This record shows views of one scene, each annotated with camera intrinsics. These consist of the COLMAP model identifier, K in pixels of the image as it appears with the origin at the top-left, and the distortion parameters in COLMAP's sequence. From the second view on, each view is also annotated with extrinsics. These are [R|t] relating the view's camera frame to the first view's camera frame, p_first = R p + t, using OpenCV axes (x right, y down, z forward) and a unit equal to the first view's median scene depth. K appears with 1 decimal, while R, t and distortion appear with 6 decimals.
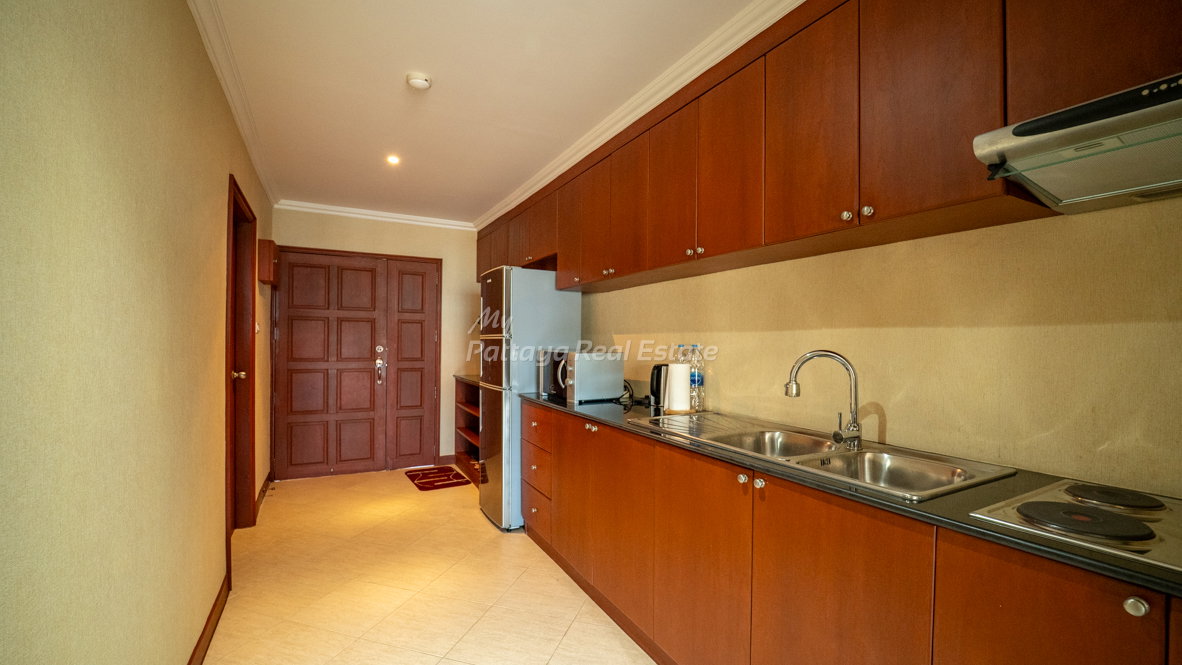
lens RADIAL K [[489.4, 0, 592.9], [0, 489.4, 334.3], [0, 0, 1]] dist [-0.022973, 0.000025]
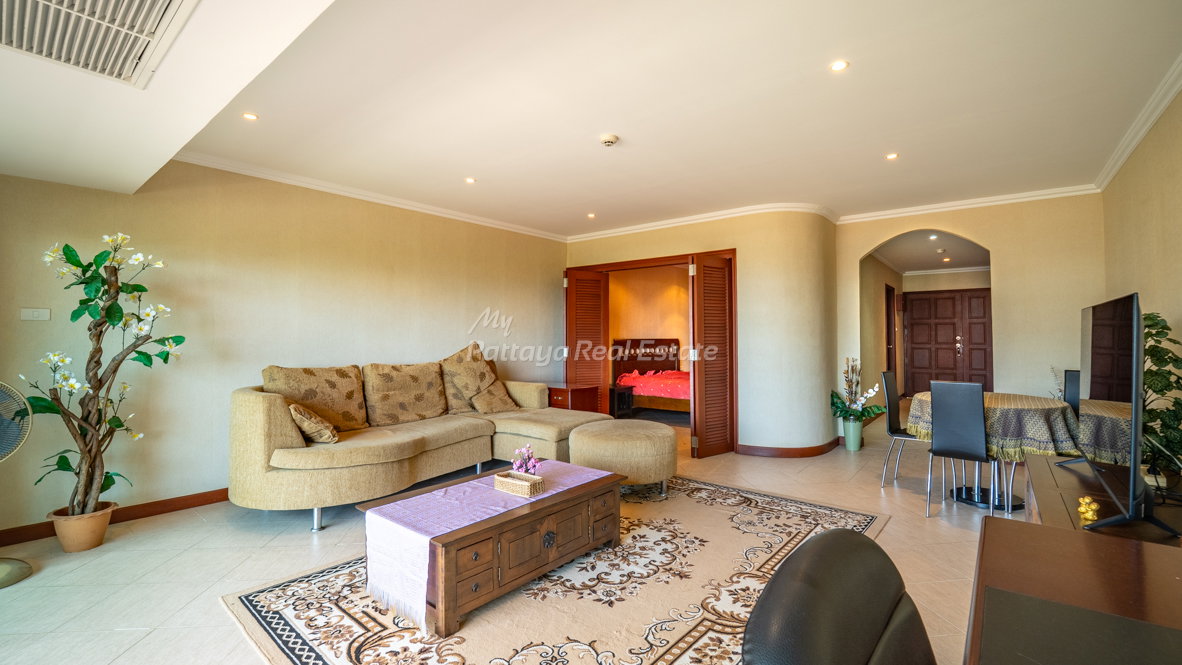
lens RADIAL K [[483.6, 0, 612.1], [0, 483.6, 332.5], [0, 0, 1]] dist [-0.012800, 0.000023]
pose [[0.403866, -0.021026, -0.914577, 0.780700], [0.019042, 0.999712, -0.014575, 0.009448], [0.914620, -0.011529, 0.404150, -1.069647]]
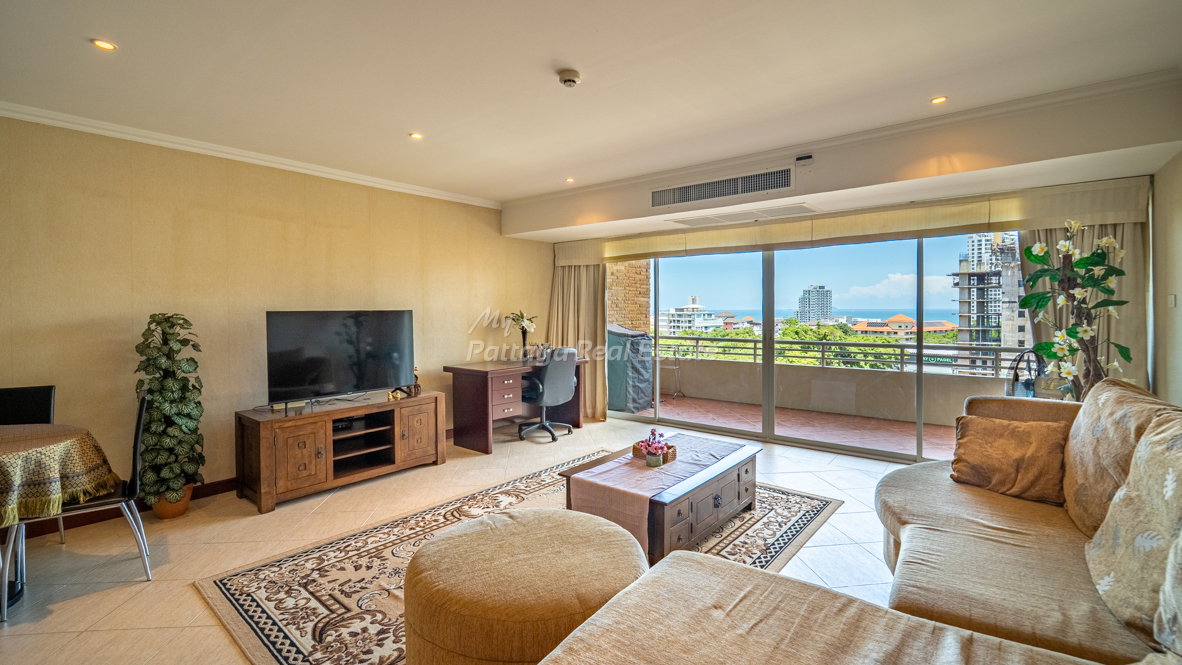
lens RADIAL K [[506.6, 0, 582.5], [0, 506.6, 315.8], [0, 0, 1]] dist [-0.024517, 0.000066]
pose [[-0.364328, -0.020081, 0.931054, -0.301976], [-0.005605, 0.999797, 0.019370, -0.020427], [-0.931254, 0.001839, -0.364366, -0.629460]]
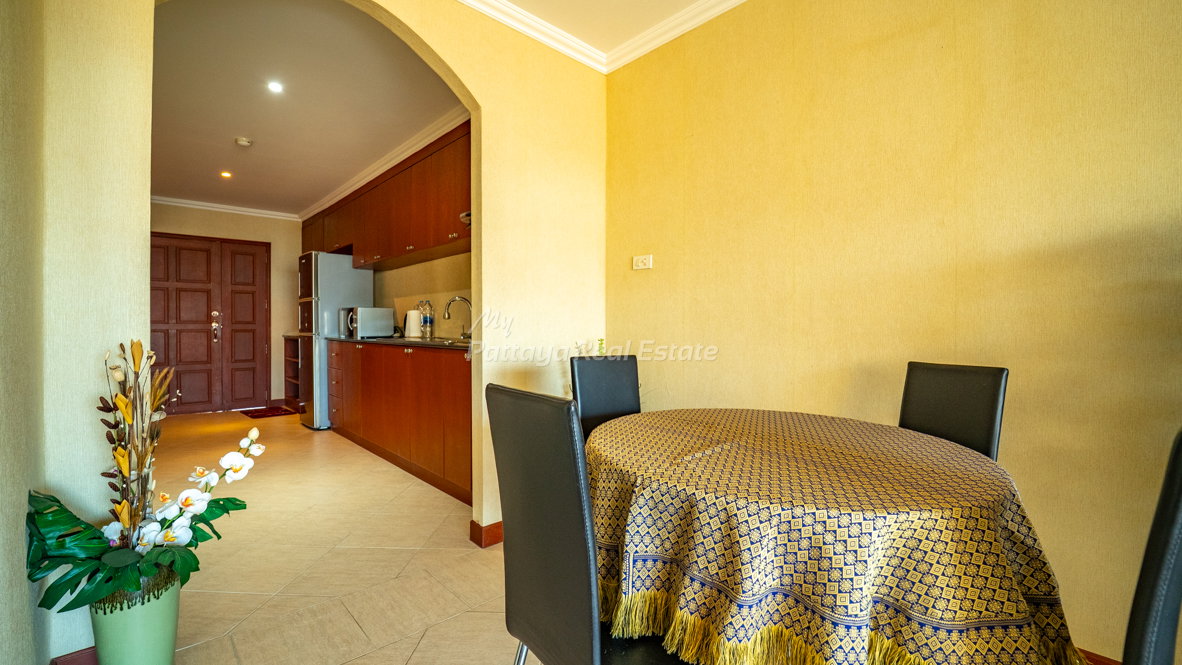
lens RADIAL K [[493.2, 0, 587.0], [0, 493.2, 327.2], [0, 0, 1]] dist [-0.014211, -0.000119]
pose [[0.969035, -0.010149, 0.246713, 0.181357], [0.006026, 0.999829, 0.017460, 0.049643], [-0.246848, -0.015433, 0.968931, -0.464101]]
